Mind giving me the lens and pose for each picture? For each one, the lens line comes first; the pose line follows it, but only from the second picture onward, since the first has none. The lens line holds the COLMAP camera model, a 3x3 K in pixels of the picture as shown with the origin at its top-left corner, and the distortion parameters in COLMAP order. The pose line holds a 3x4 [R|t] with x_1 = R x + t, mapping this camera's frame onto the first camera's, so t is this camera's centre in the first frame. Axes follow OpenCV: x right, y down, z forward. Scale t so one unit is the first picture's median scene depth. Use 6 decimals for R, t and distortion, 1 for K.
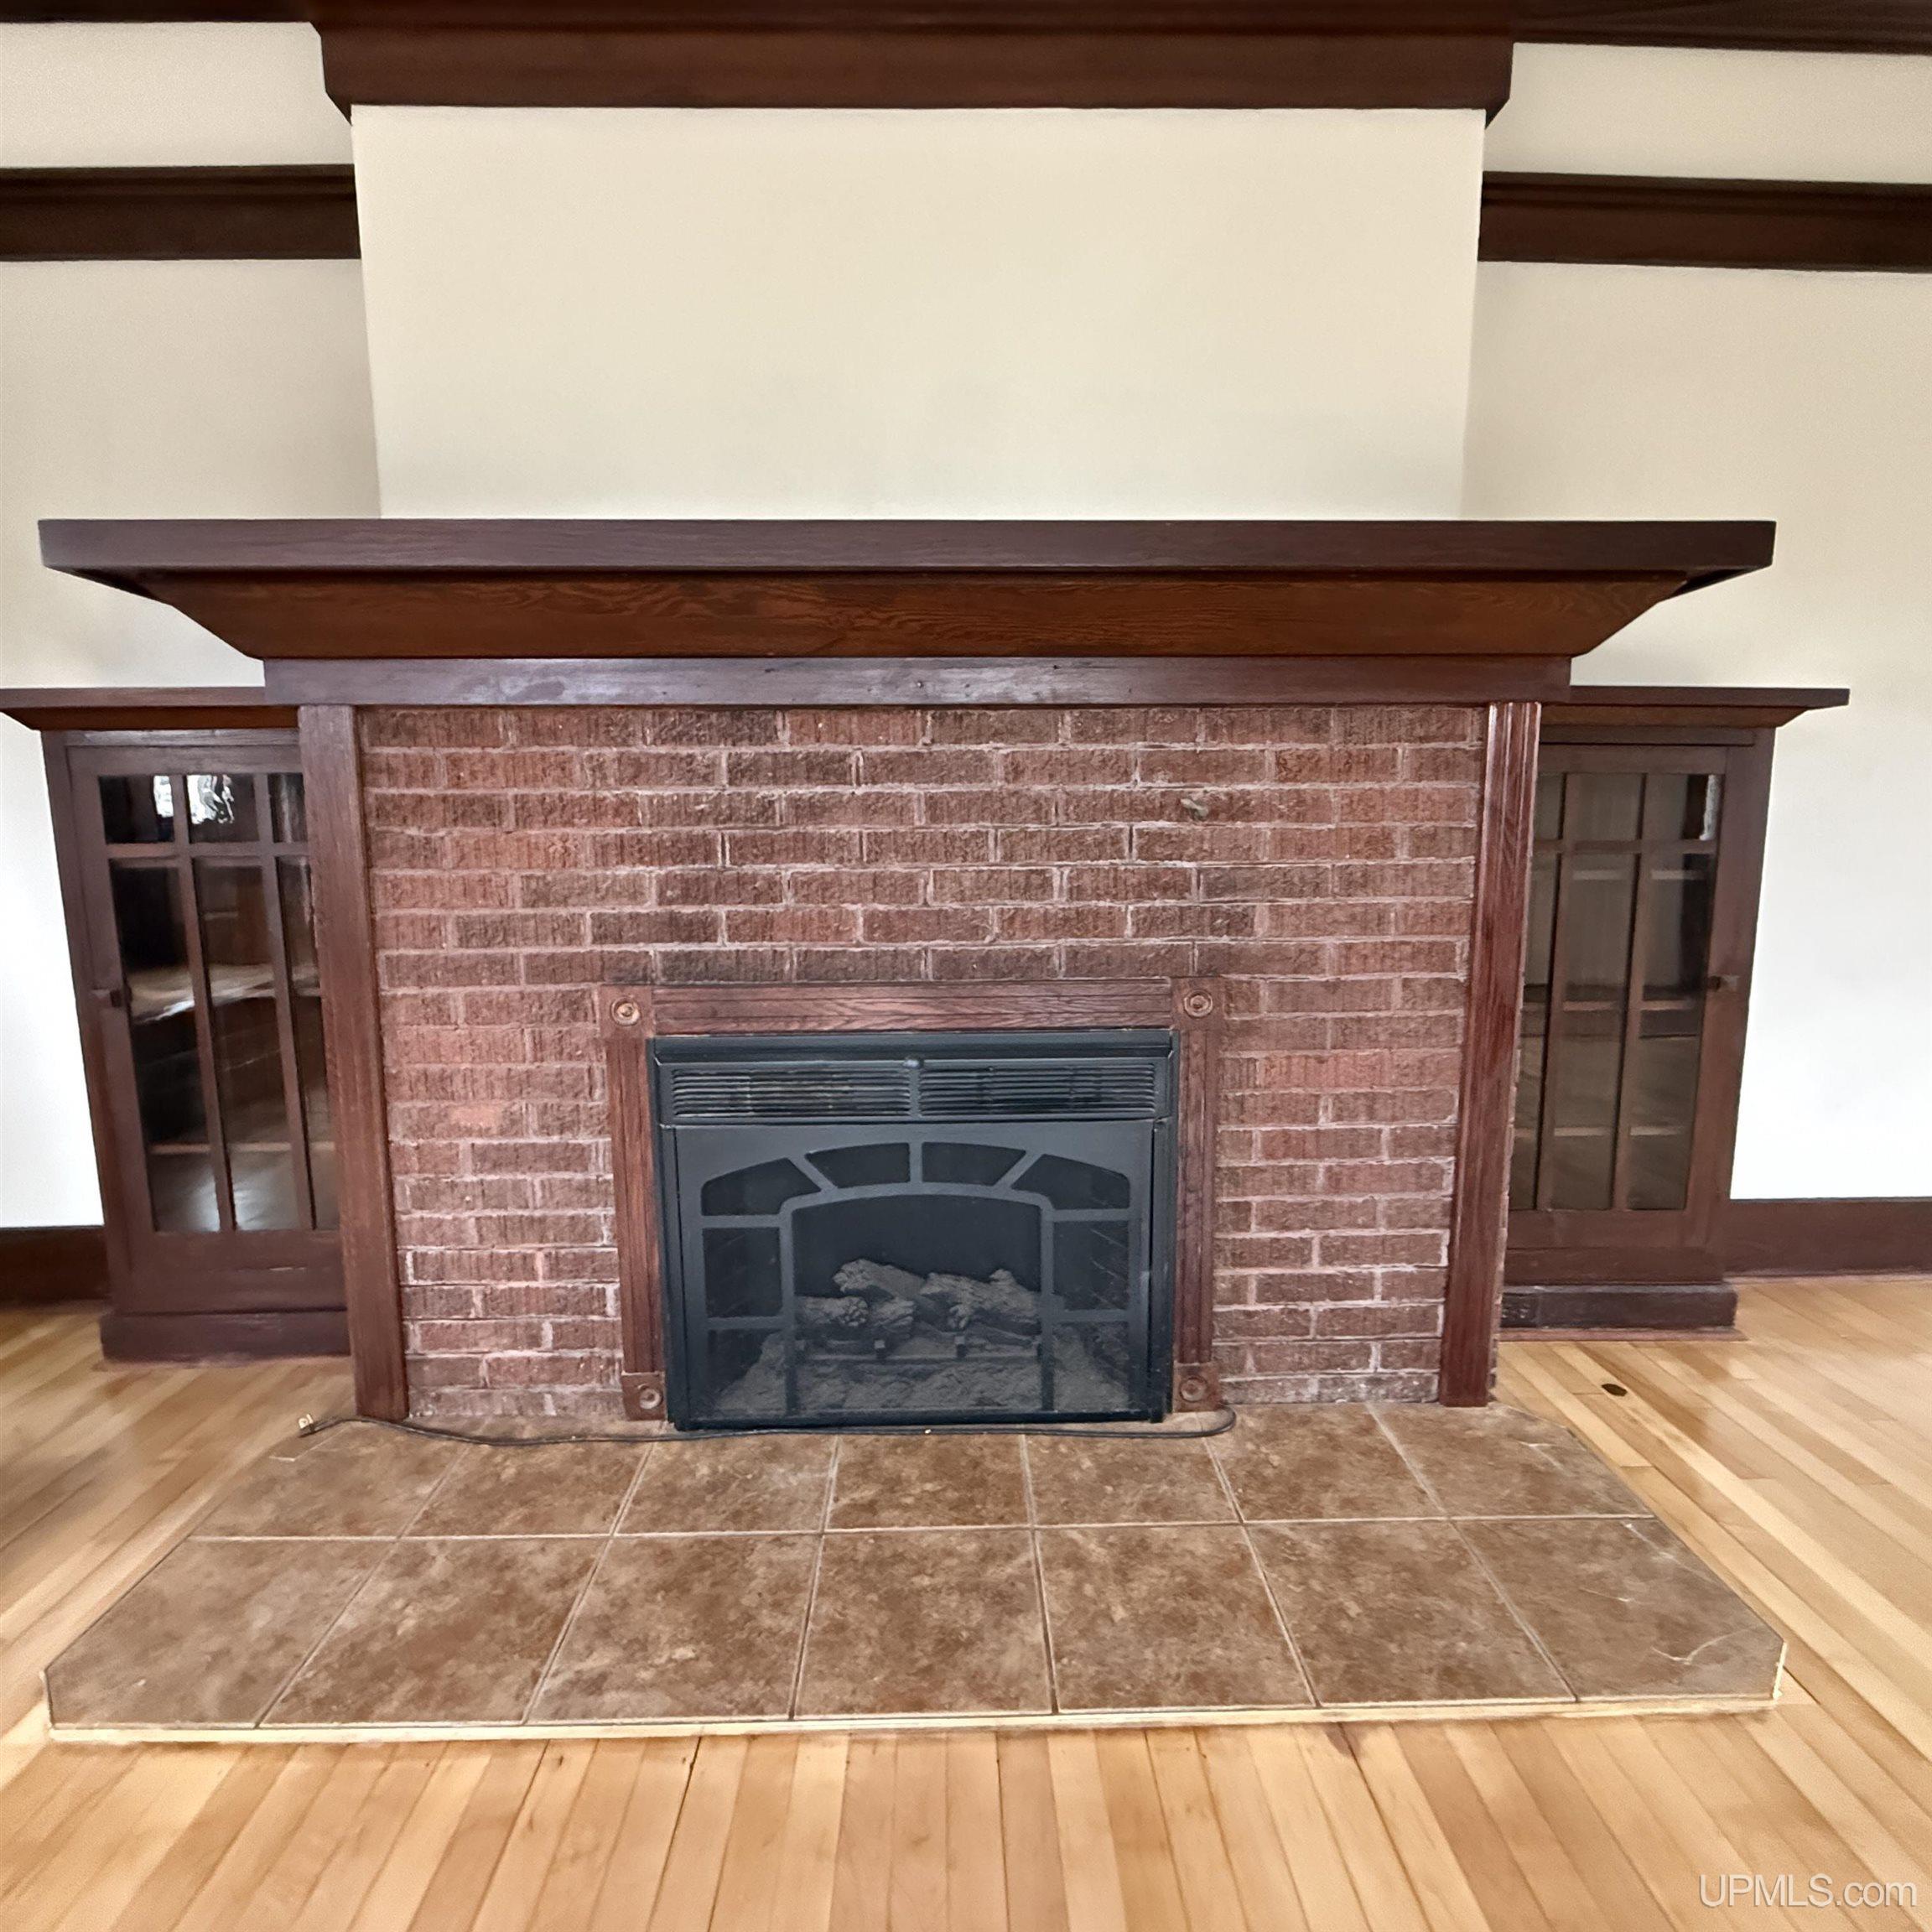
lens RADIAL K [[1021.5, 0, 966.7], [0, 1021.5, 964.6], [0, 0, 1]] dist [-0.000677, 0.000726]
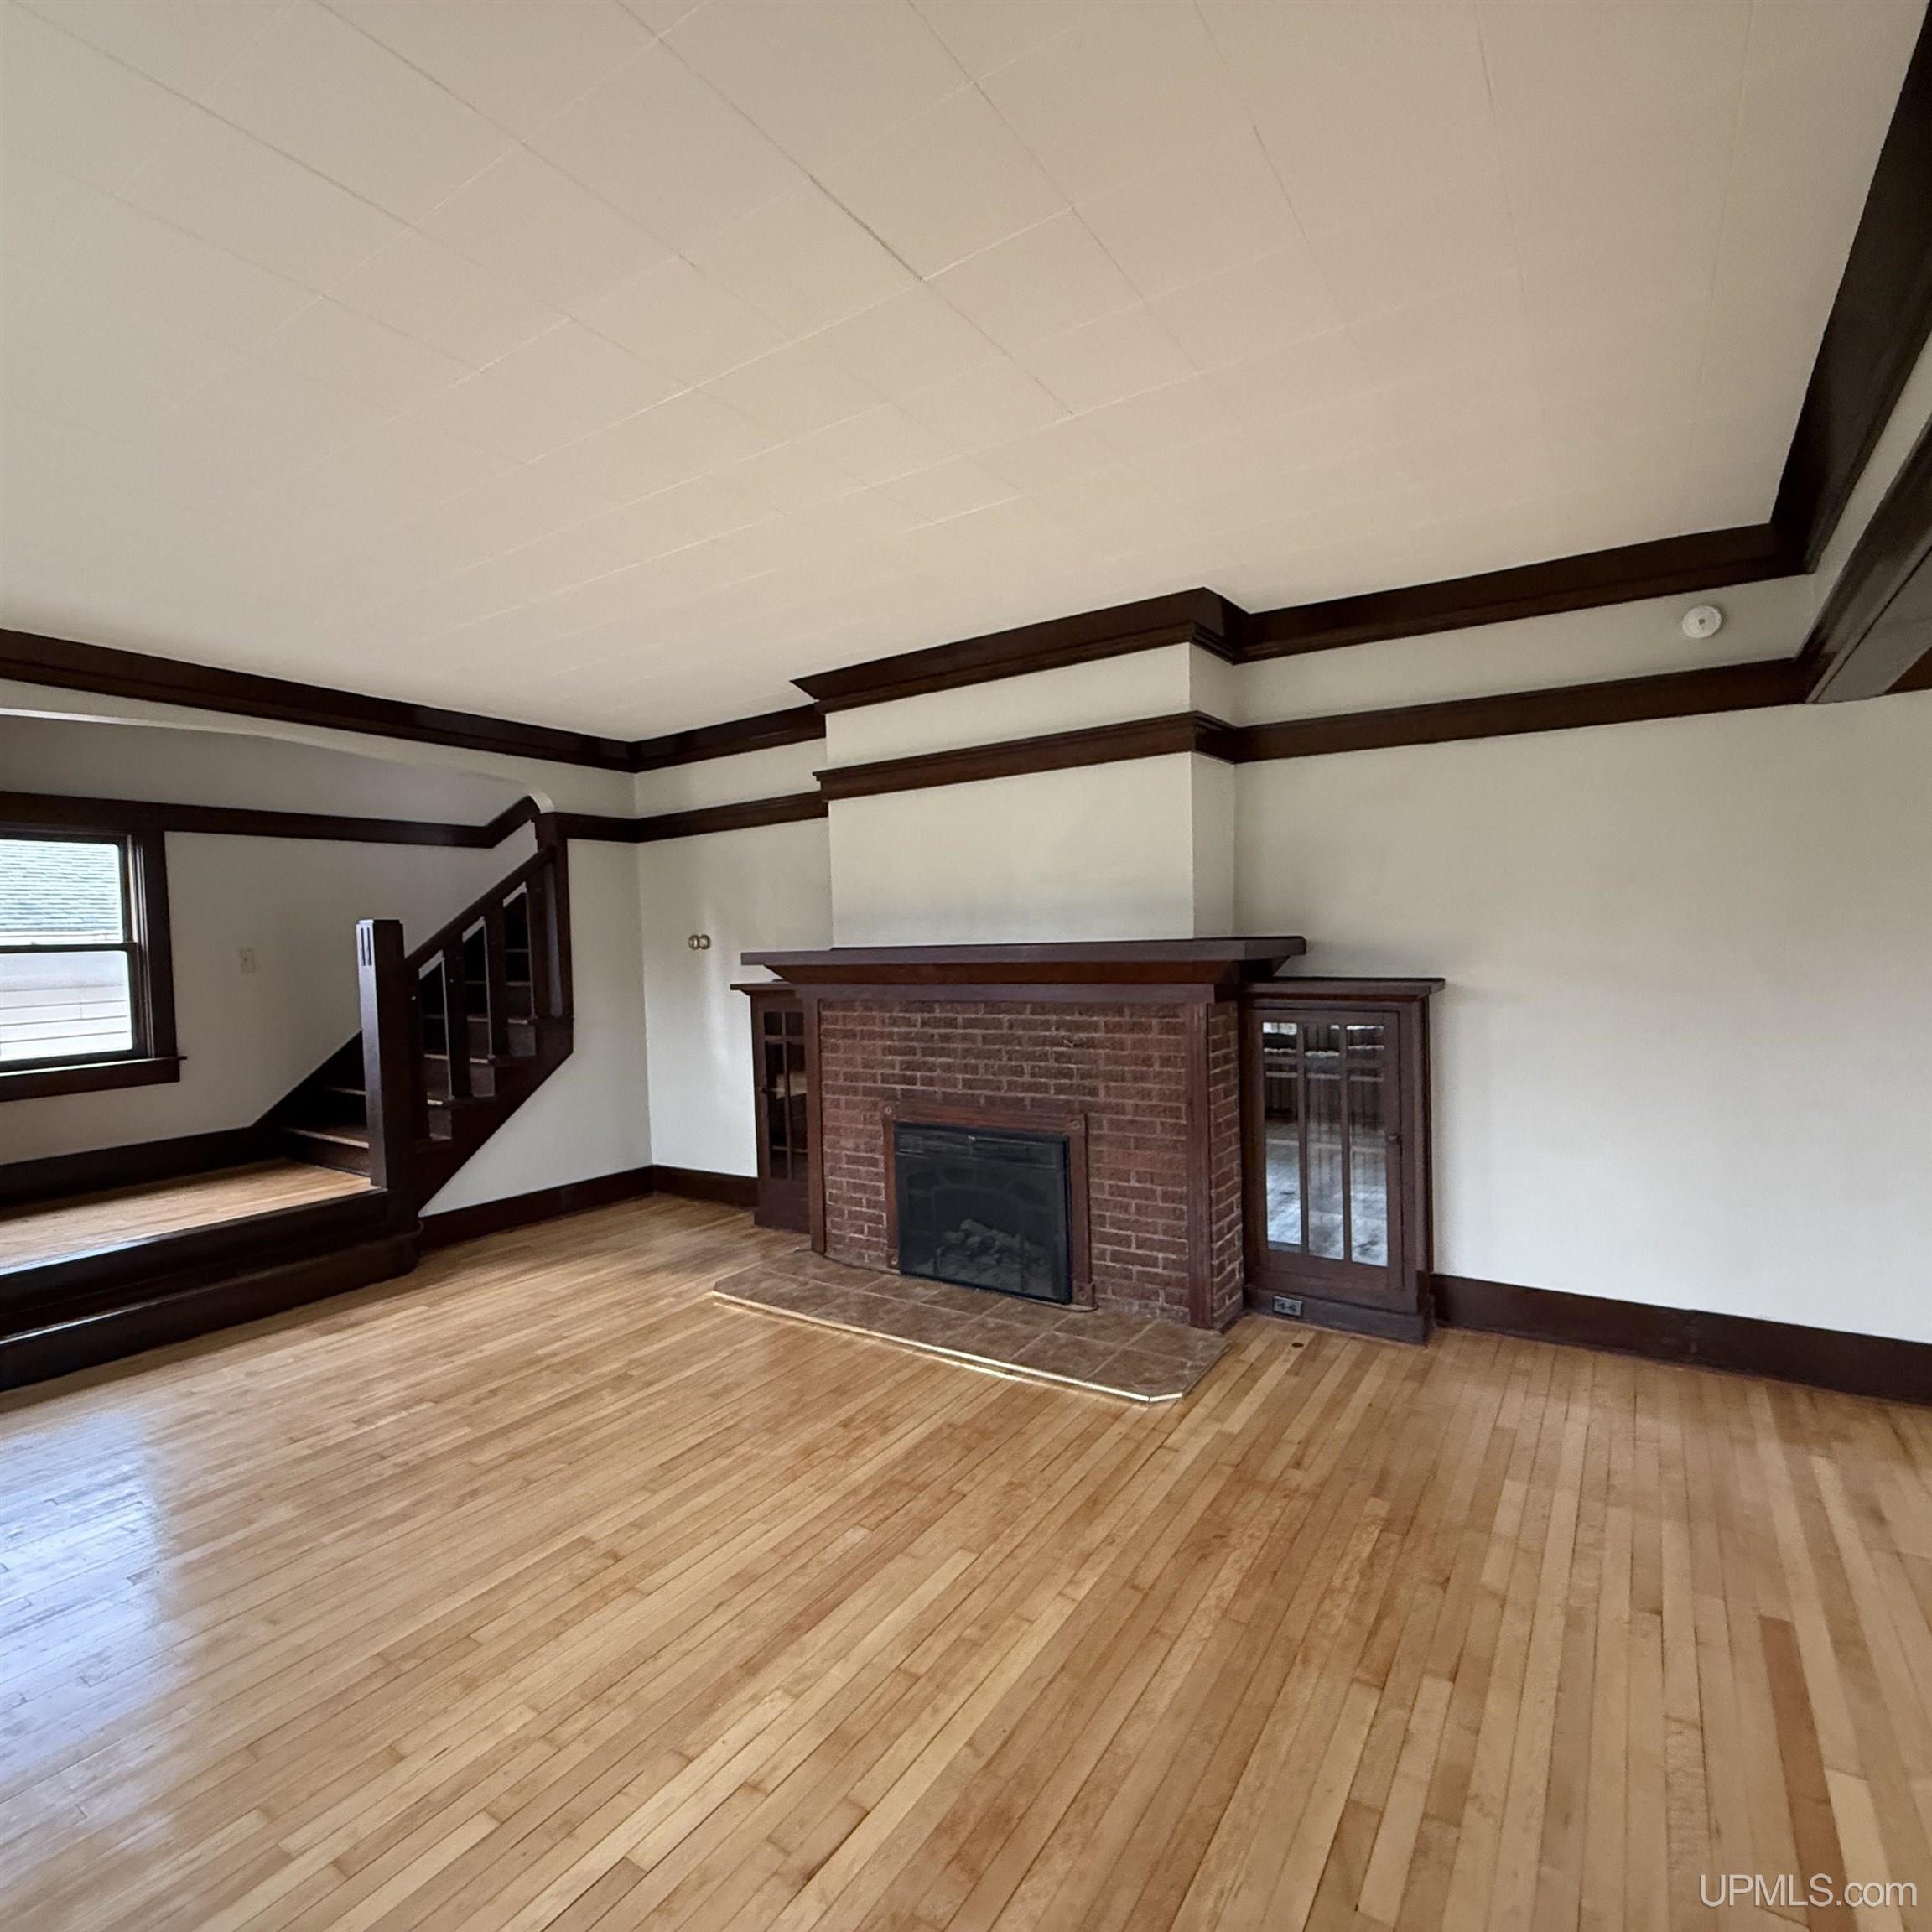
lens RADIAL K [[1021.5, 0, 964.7], [0, 1021.5, 970.4], [0, 0, 1]] dist [-0.000677, 0.000726]
pose [[0.821004, -0.000929, -0.570922, 1.375520], [-0.053140, 0.995533, -0.078037, -0.119939], [0.568444, 0.094408, 0.817287, -1.133181]]
